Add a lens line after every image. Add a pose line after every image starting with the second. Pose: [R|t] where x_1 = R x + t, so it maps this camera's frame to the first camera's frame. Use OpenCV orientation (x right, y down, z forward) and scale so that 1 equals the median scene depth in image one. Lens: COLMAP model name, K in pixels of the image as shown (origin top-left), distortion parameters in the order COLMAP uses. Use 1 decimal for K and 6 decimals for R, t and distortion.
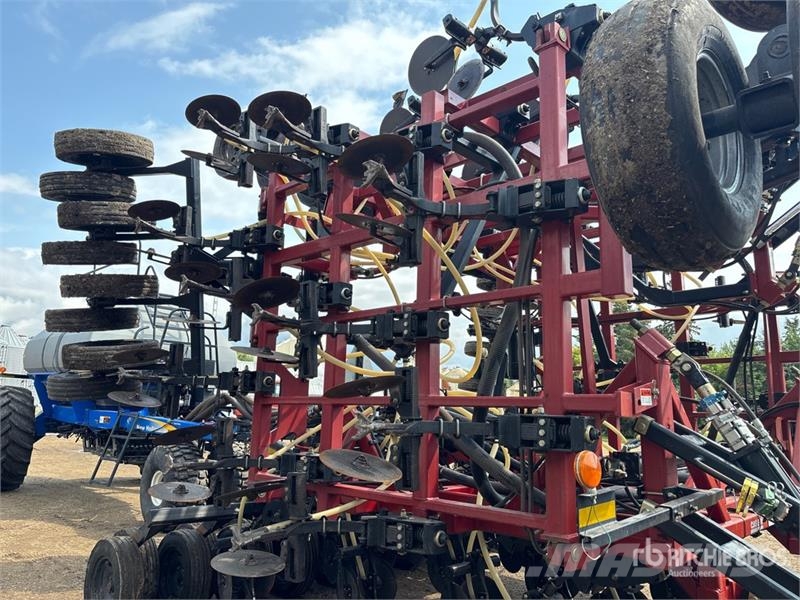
lens RADIAL K [[596.2, 0, 387.8], [0, 596.2, 314.1], [0, 0, 1]] dist [0.050885, -0.061422]
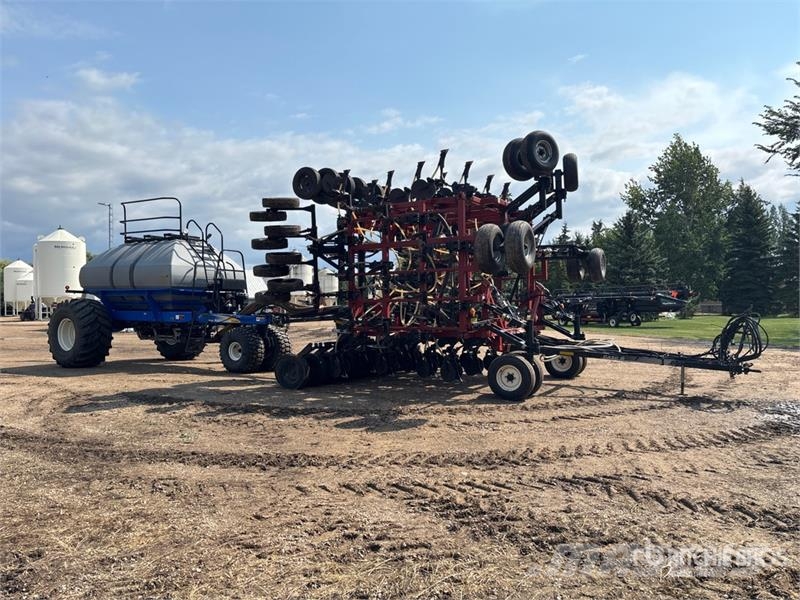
lens RADIAL K [[603.8, 0, 396.1], [0, 603.8, 312.0], [0, 0, 1]] dist [0.017697, -0.004052]
pose [[0.967027, -0.040258, 0.251470, -0.674829], [-0.002342, 0.985979, 0.166852, -0.253061], [-0.254661, -0.161939, 0.953375, -1.587016]]
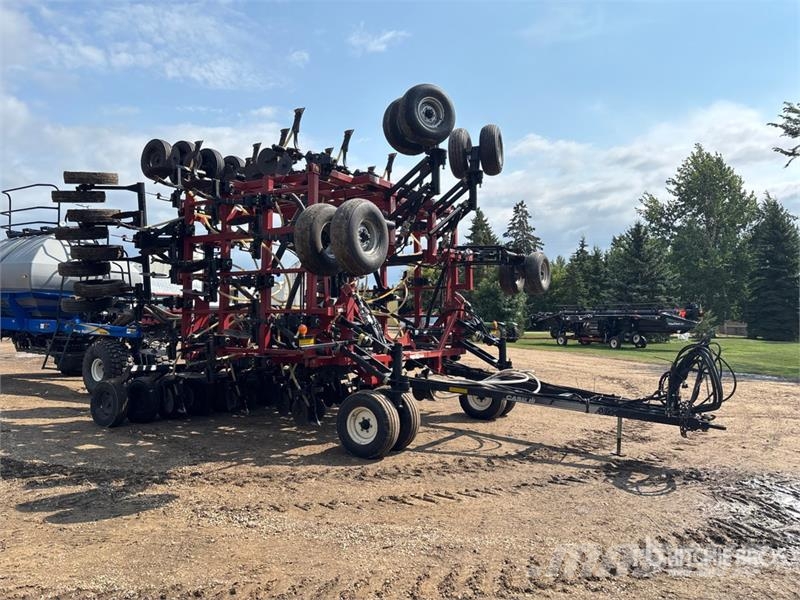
lens RADIAL K [[600.1, 0, 402.5], [0, 600.1, 302.7], [0, 0, 1]] dist [0.063161, -0.072044]
pose [[0.976190, -0.008200, 0.216763, 0.058905], [-0.020709, 0.991197, 0.130762, -0.162160], [-0.215928, -0.132138, 0.967427, -1.089847]]
